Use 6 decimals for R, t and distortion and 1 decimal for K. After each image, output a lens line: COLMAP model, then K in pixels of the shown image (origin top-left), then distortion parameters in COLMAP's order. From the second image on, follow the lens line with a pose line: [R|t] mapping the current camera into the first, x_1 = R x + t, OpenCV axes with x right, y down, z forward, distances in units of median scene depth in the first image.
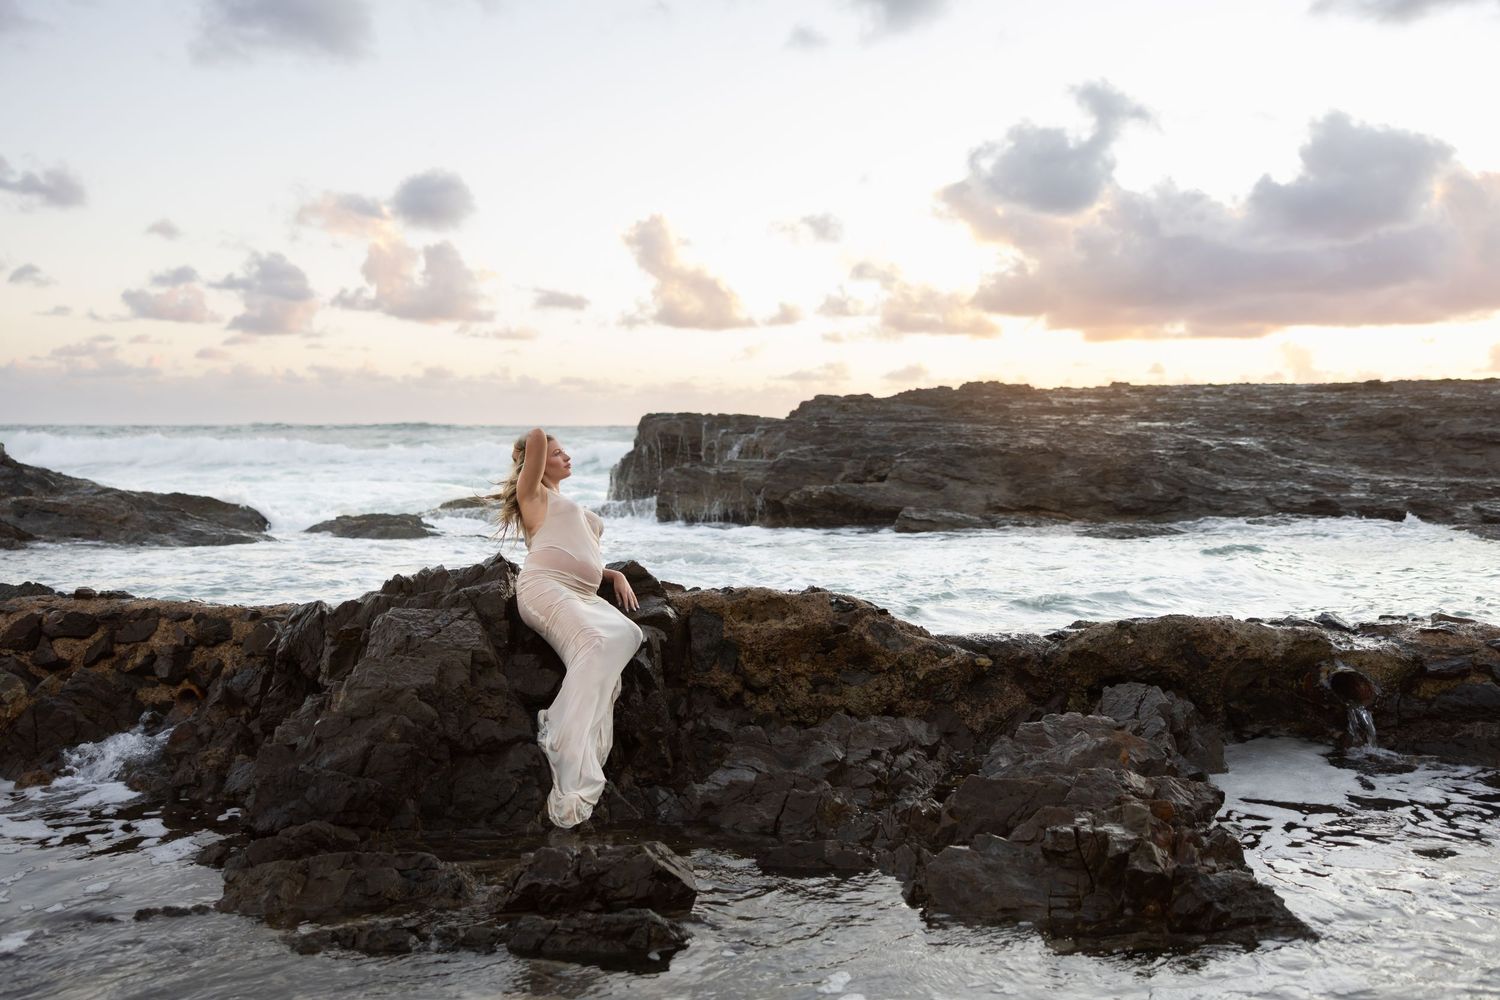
lens RADIAL K [[1427.5, 0, 750.0], [0, 1427.5, 499.9], [0, 0, 1]] dist [0.003467, 0.000000]
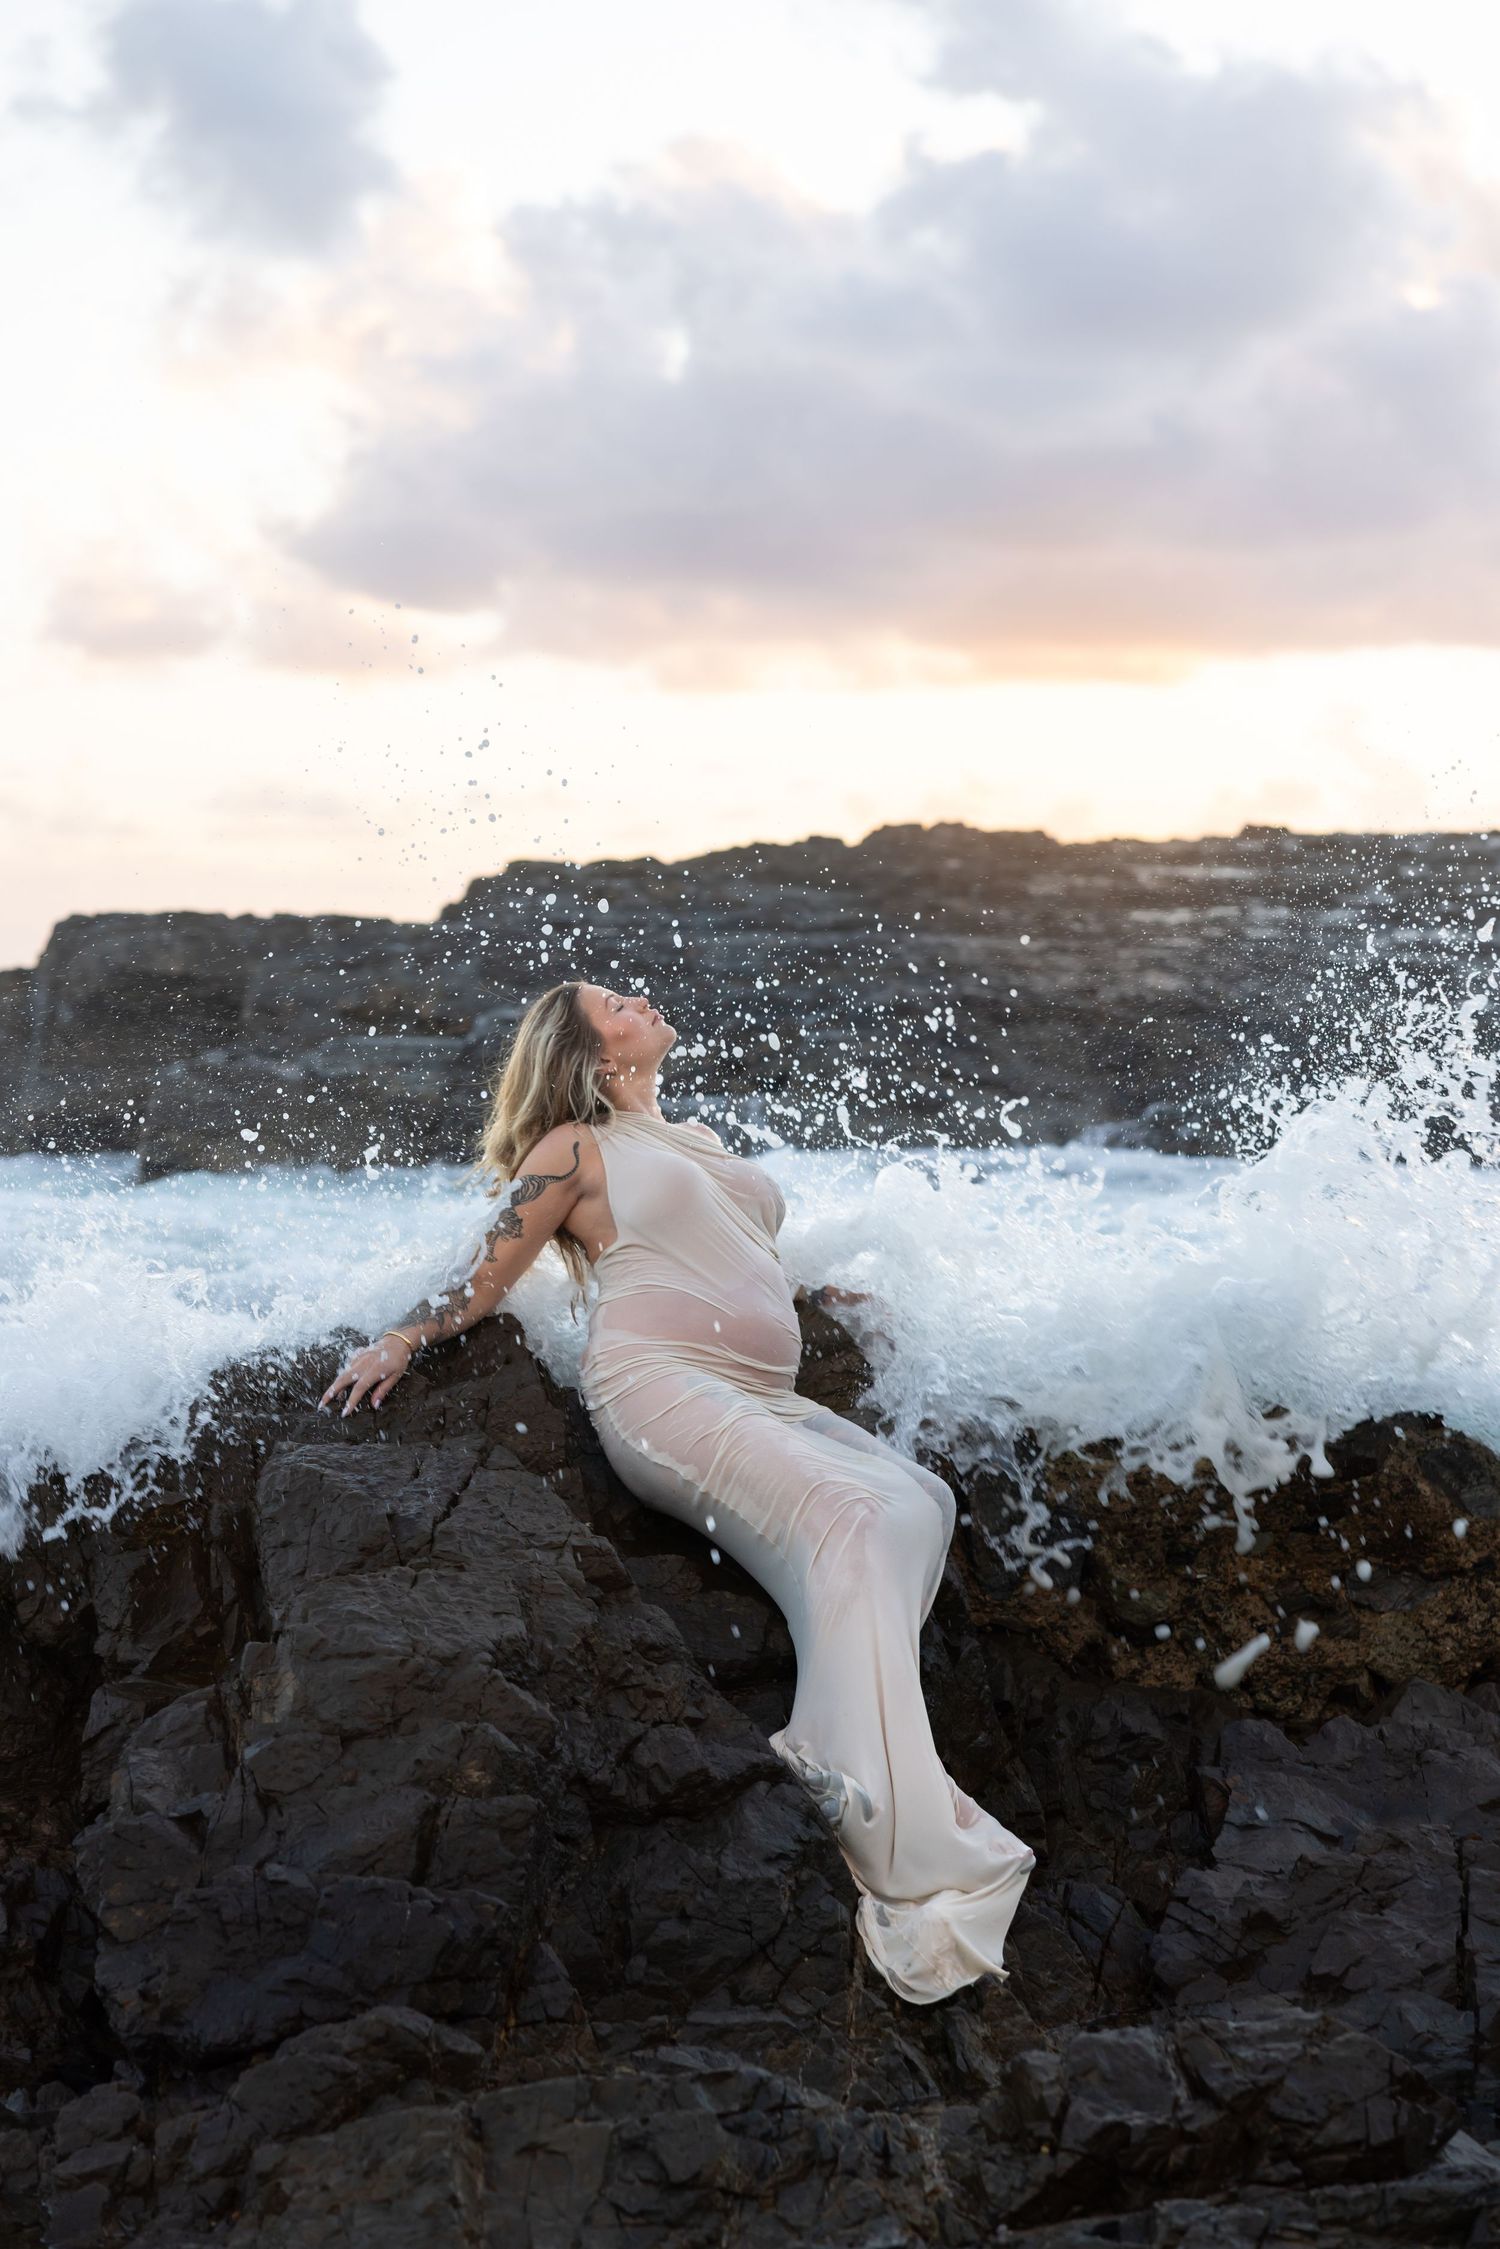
lens RADIAL K [[3976.5, 0, 750.0], [0, 3976.5, 1123.6], [0, 0, 1]] dist [0.043724, 0.000000]
pose [[0.983160, -0.015443, 0.182091, -0.296987], [0.016678, 0.999847, -0.005252, 0.000016], [-0.181982, 0.008200, 0.983268, -0.036110]]
